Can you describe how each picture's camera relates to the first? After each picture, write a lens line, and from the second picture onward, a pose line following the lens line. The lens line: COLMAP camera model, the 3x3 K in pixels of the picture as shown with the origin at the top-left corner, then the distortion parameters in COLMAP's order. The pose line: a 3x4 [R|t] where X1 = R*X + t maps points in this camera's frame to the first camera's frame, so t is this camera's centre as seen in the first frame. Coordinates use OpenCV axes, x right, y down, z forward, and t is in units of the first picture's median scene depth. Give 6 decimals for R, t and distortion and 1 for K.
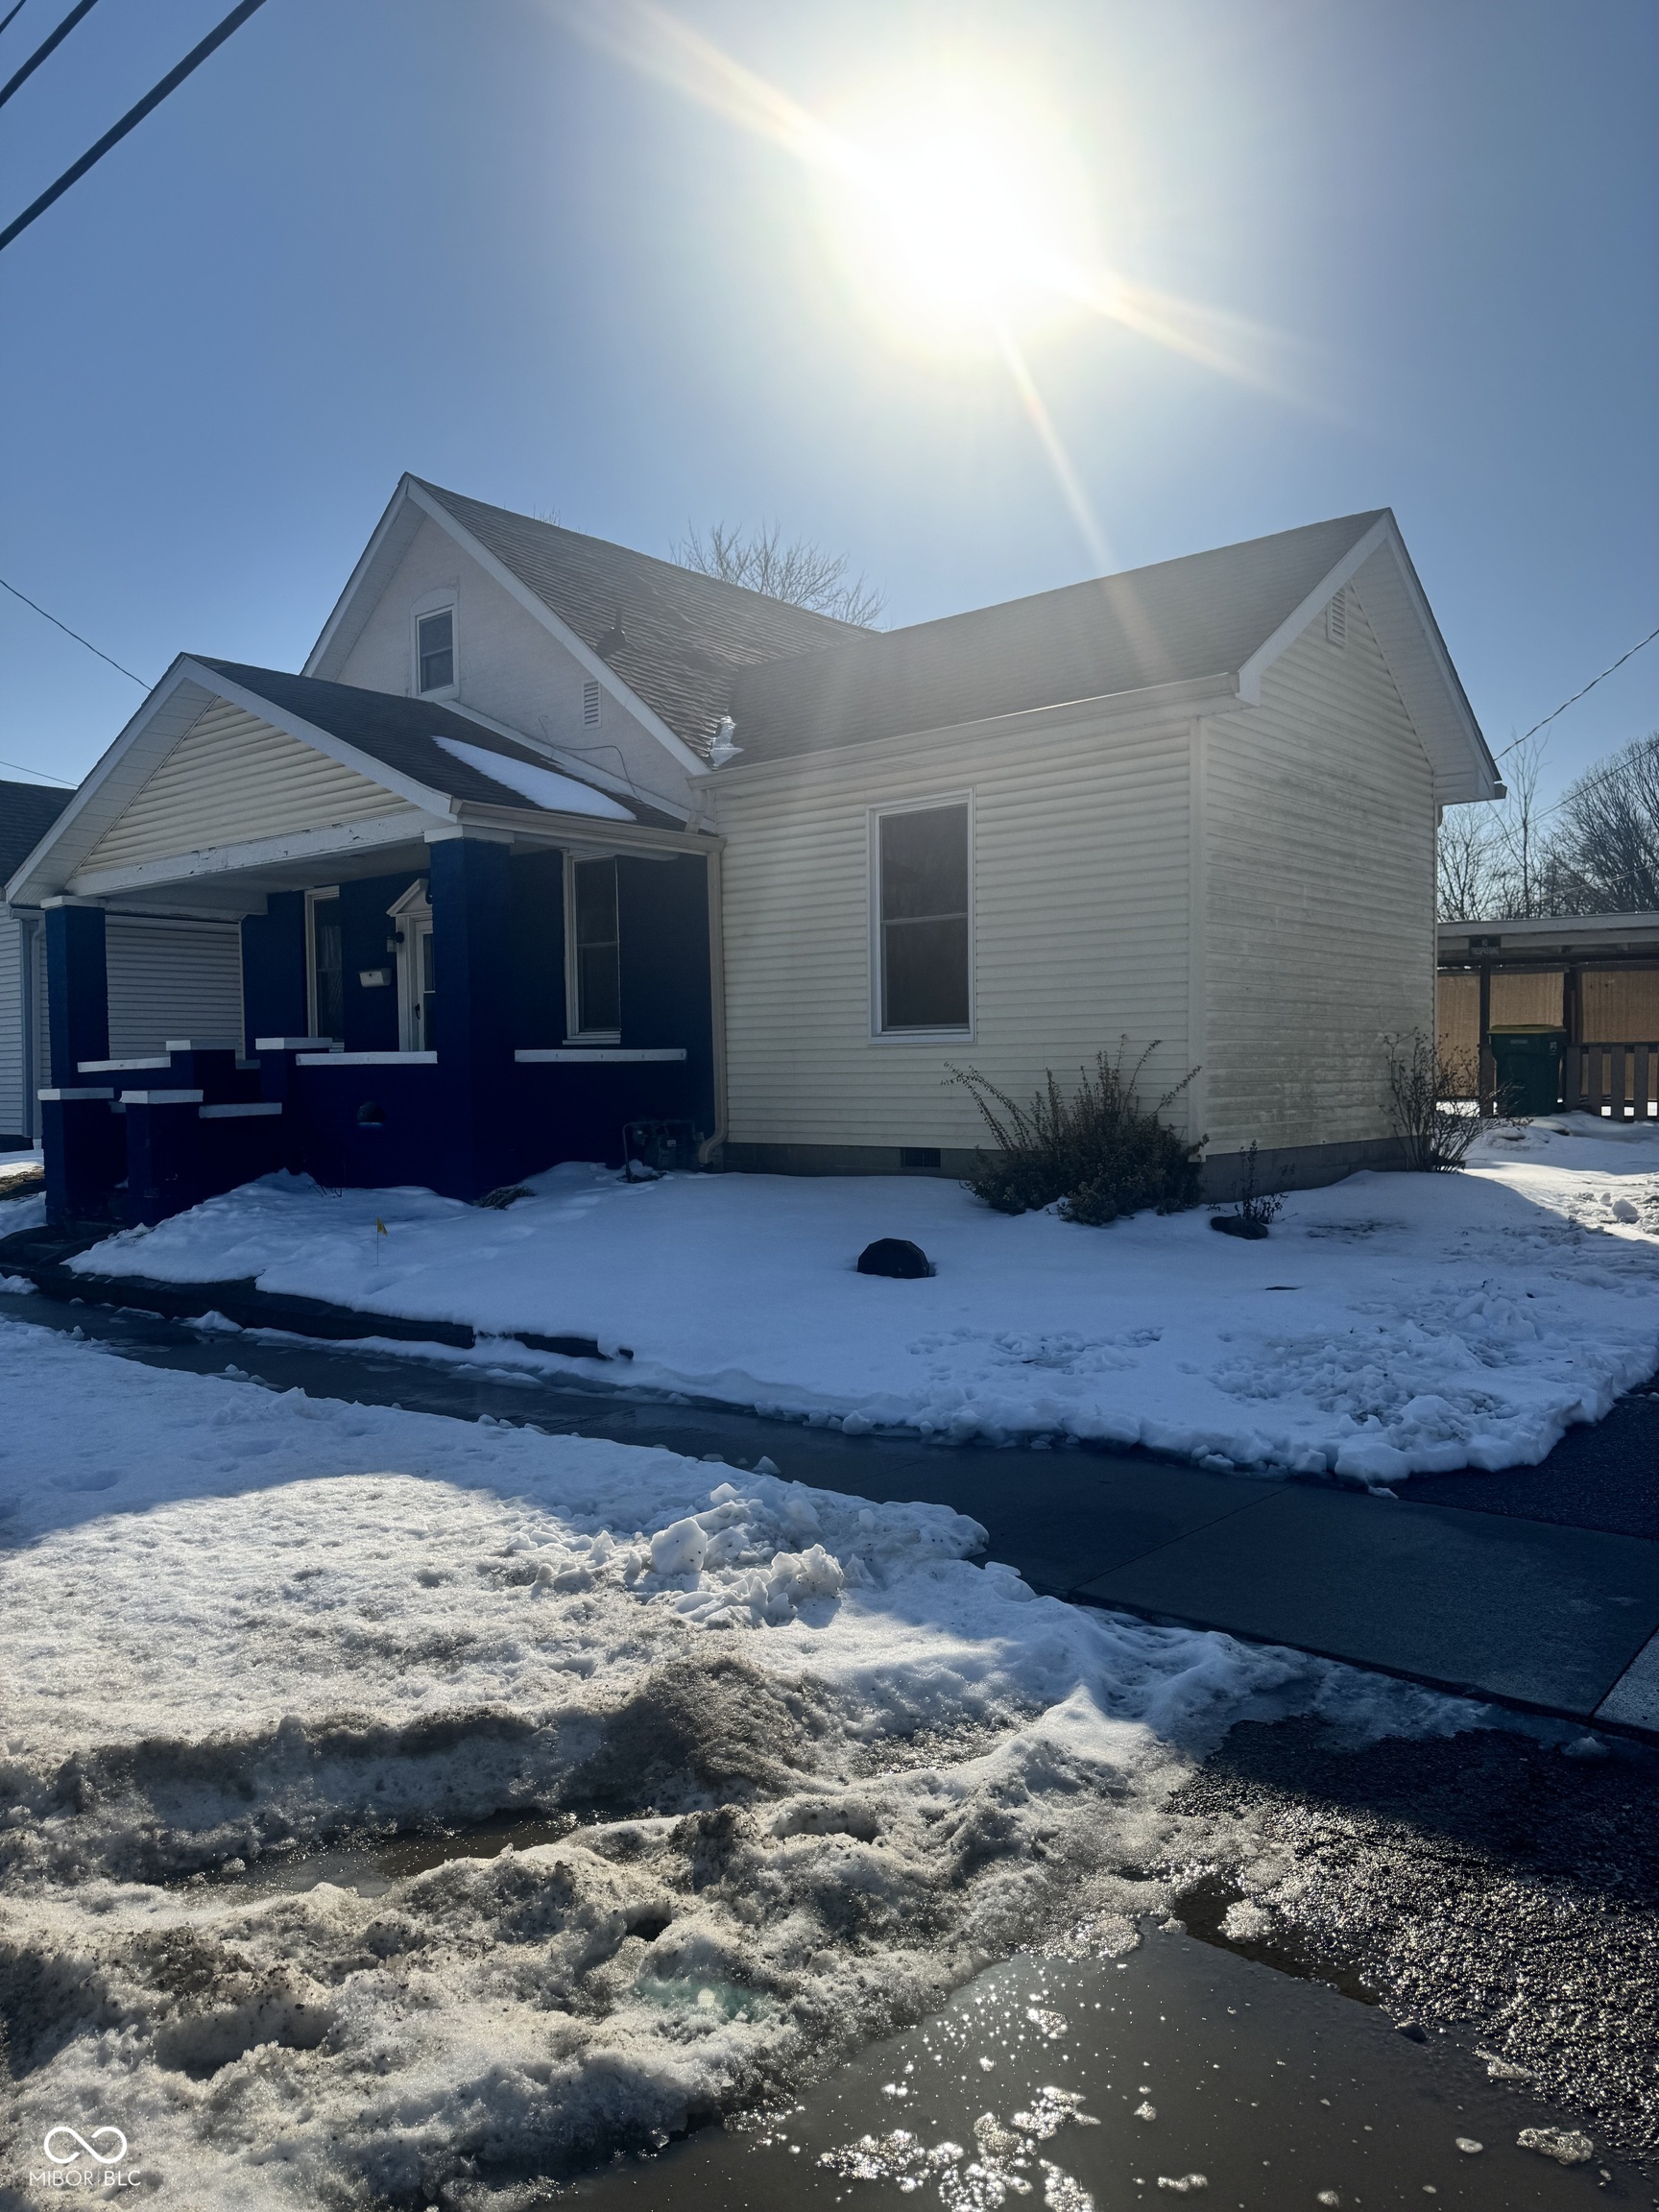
lens RADIAL K [[1562.5, 0, 847.3], [0, 1562.5, 1135.8], [0, 0, 1]] dist [0.084691, -0.120984]
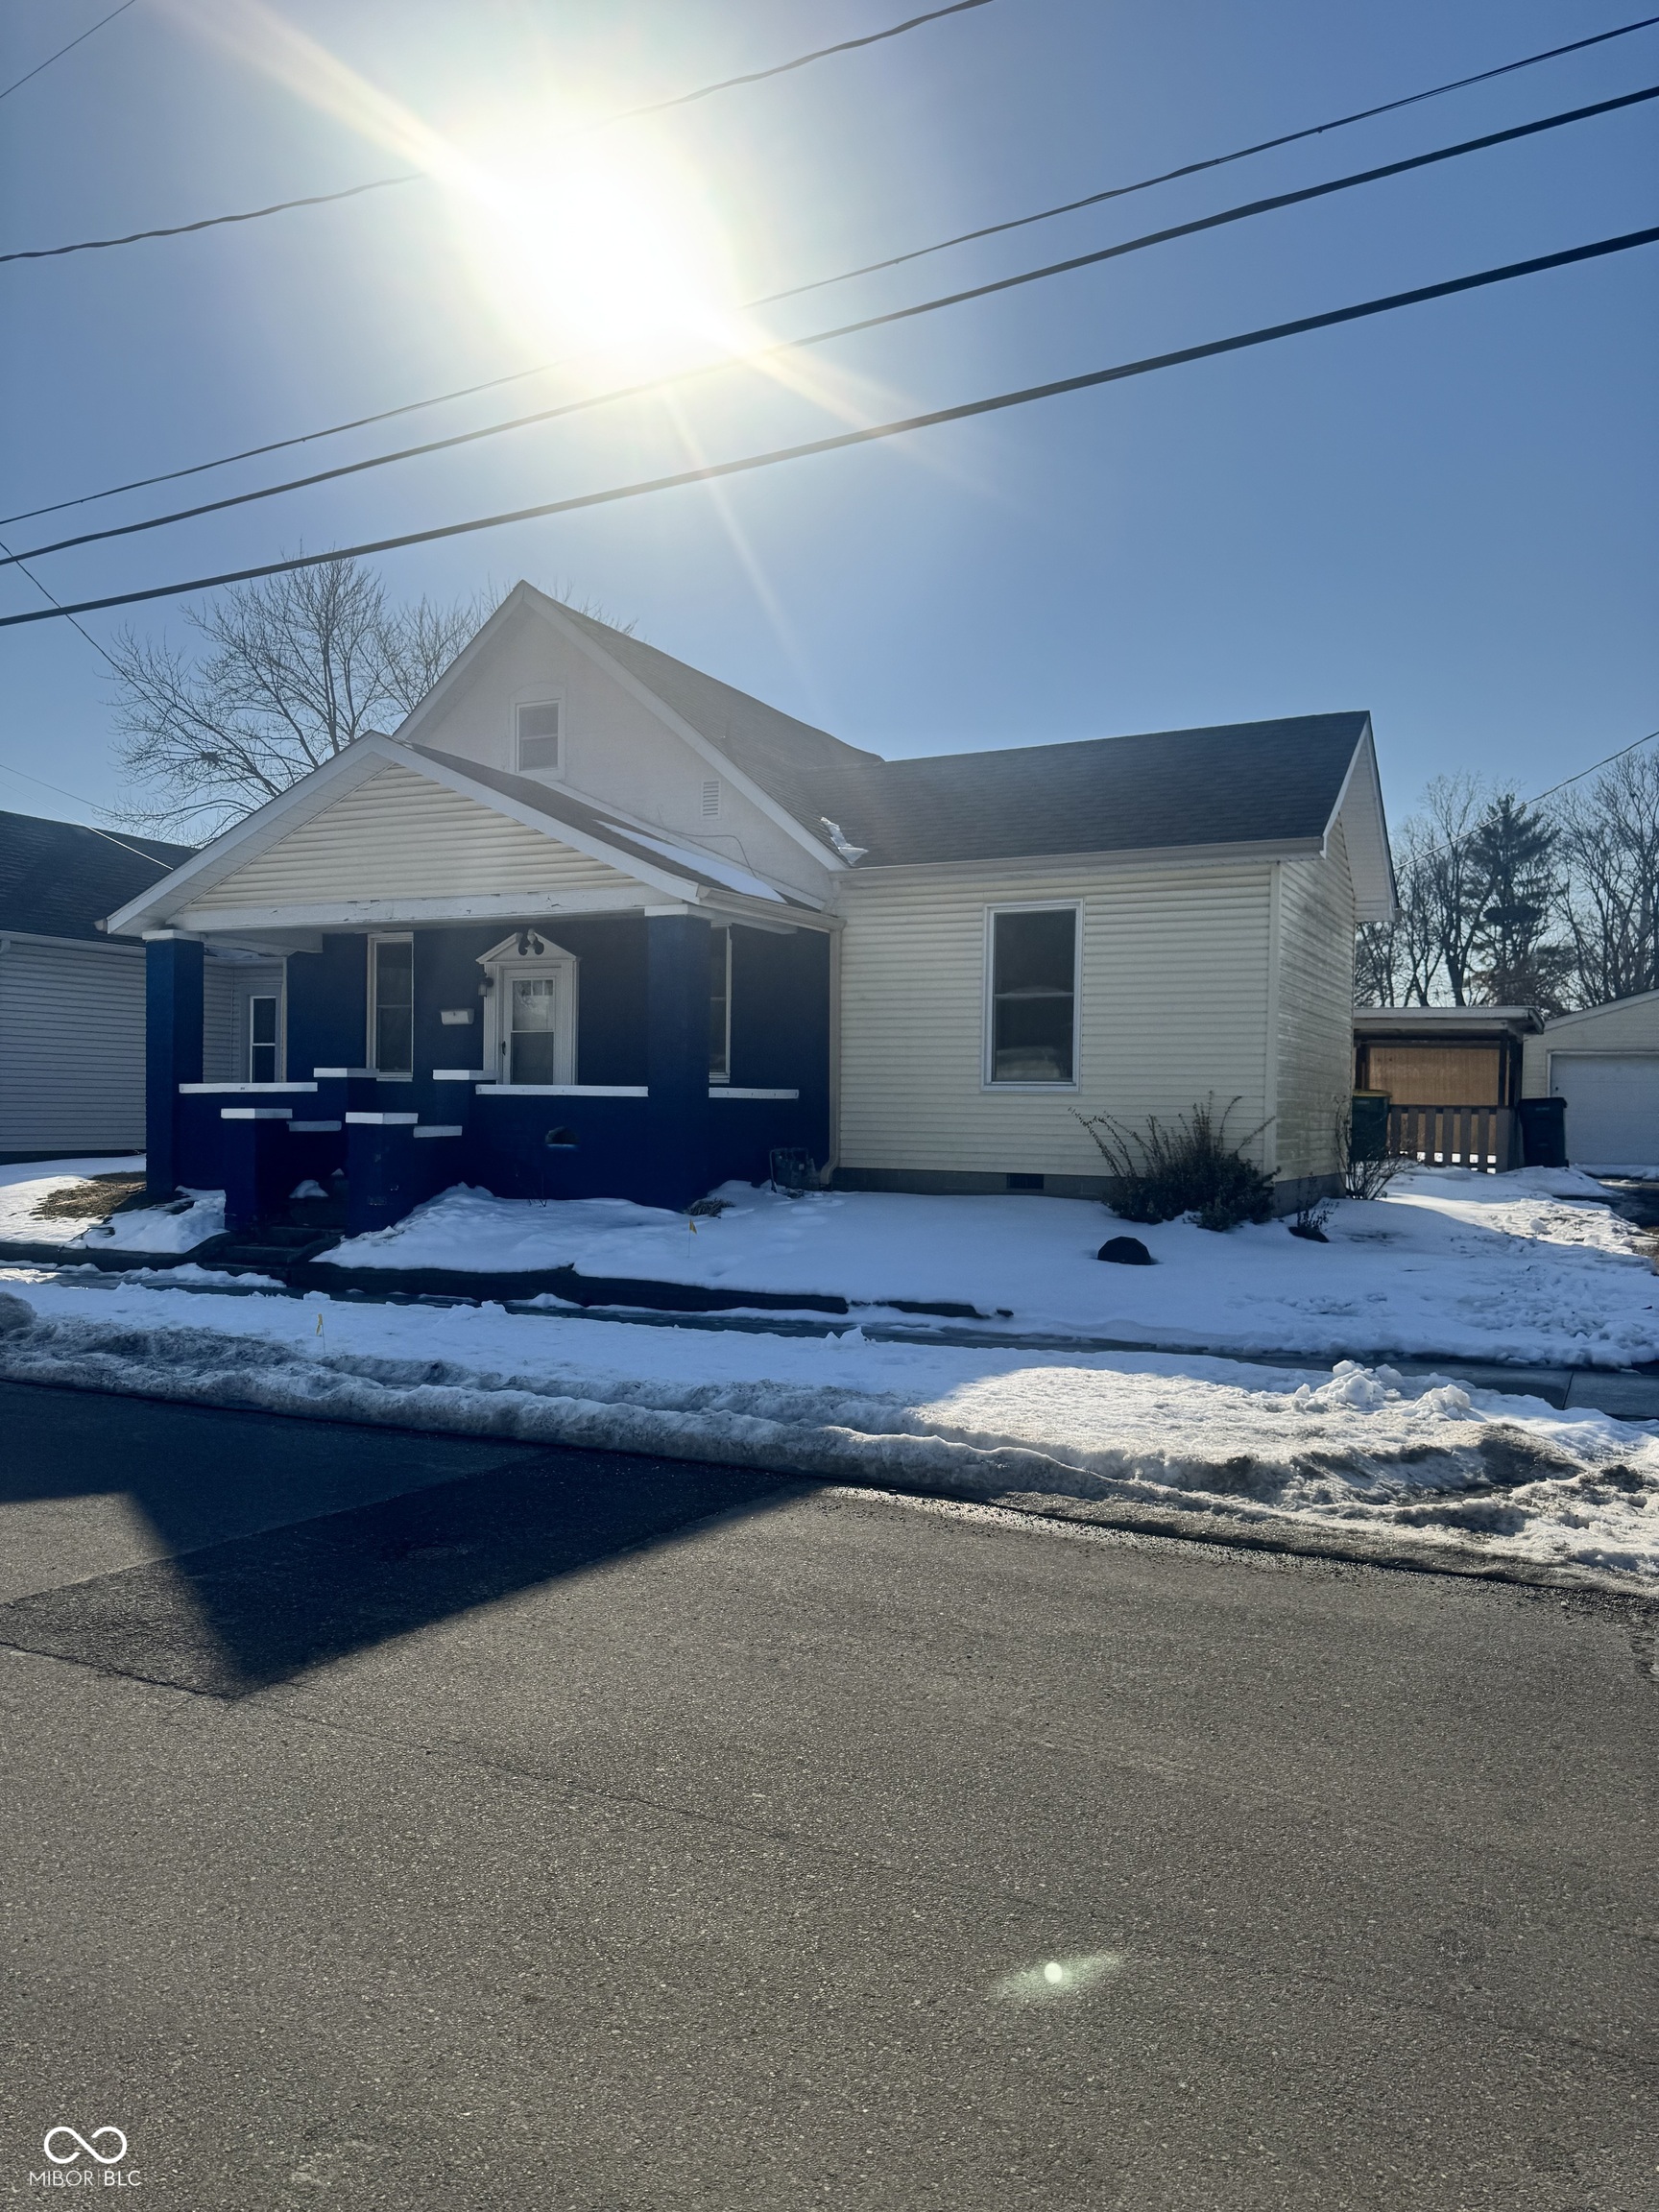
lens RADIAL K [[1562.5, 0, 847.3], [0, 1562.5, 1135.8], [0, 0, 1]] dist [0.084691, -0.120984]
pose [[0.973325, 0.024037, 0.228166, -0.370921], [-0.018203, 0.999452, -0.027642, 0.014010], [-0.228706, 0.022751, 0.973230, -0.201651]]
